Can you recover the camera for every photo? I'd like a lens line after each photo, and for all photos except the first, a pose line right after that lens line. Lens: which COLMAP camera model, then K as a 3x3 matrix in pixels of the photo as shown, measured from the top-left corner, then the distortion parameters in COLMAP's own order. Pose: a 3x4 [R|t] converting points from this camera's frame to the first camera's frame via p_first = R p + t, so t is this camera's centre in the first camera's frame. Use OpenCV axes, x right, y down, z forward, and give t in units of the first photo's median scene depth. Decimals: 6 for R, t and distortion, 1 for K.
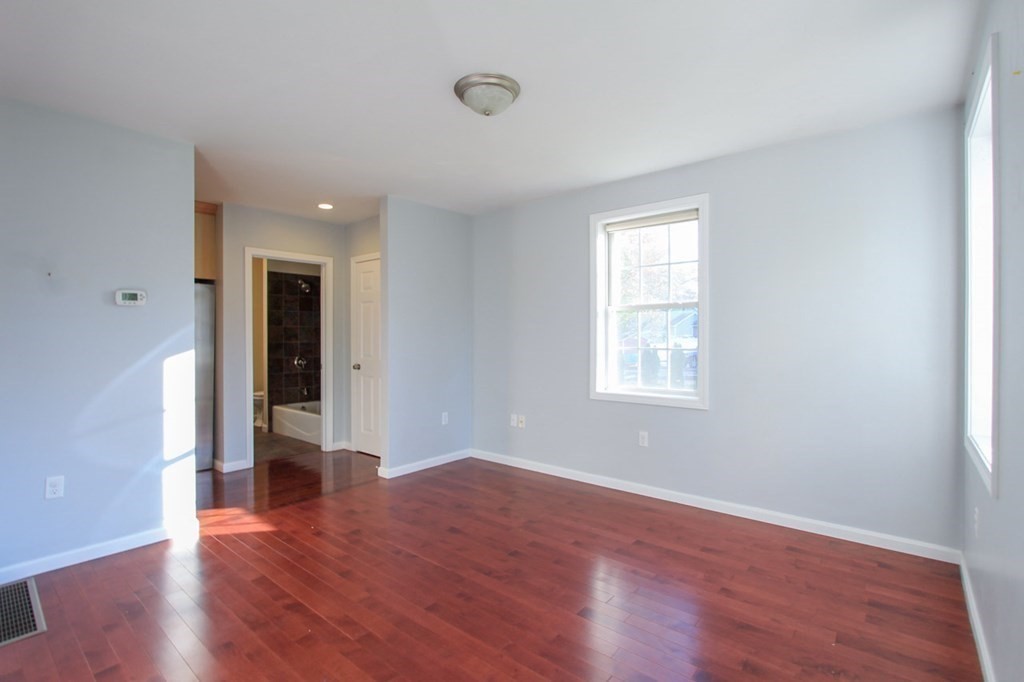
lens RADIAL K [[479.2, 0, 506.6], [0, 479.2, 341.7], [0, 0, 1]] dist [-0.000576, 0.000281]
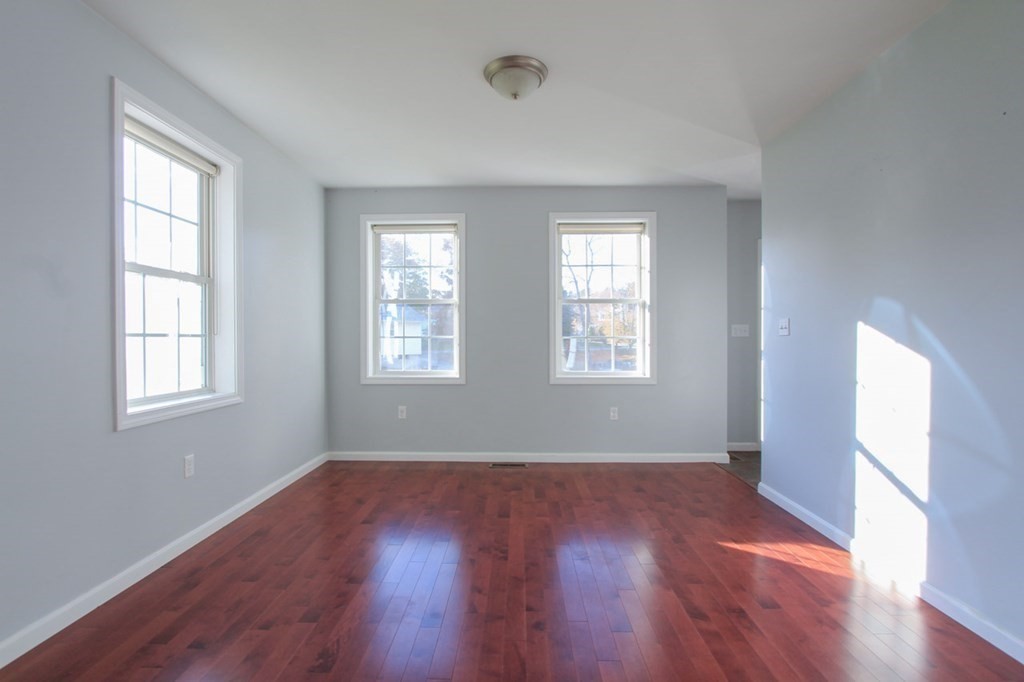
lens RADIAL K [[479.2, 0, 506.6], [0, 479.2, 341.7], [0, 0, 1]] dist [-0.000576, 0.000281]
pose [[-0.624291, -0.003711, 0.781183, -0.785806], [0.010294, 0.999863, 0.012976, 0.030074], [-0.781124, 0.016142, -0.624167, 1.566256]]
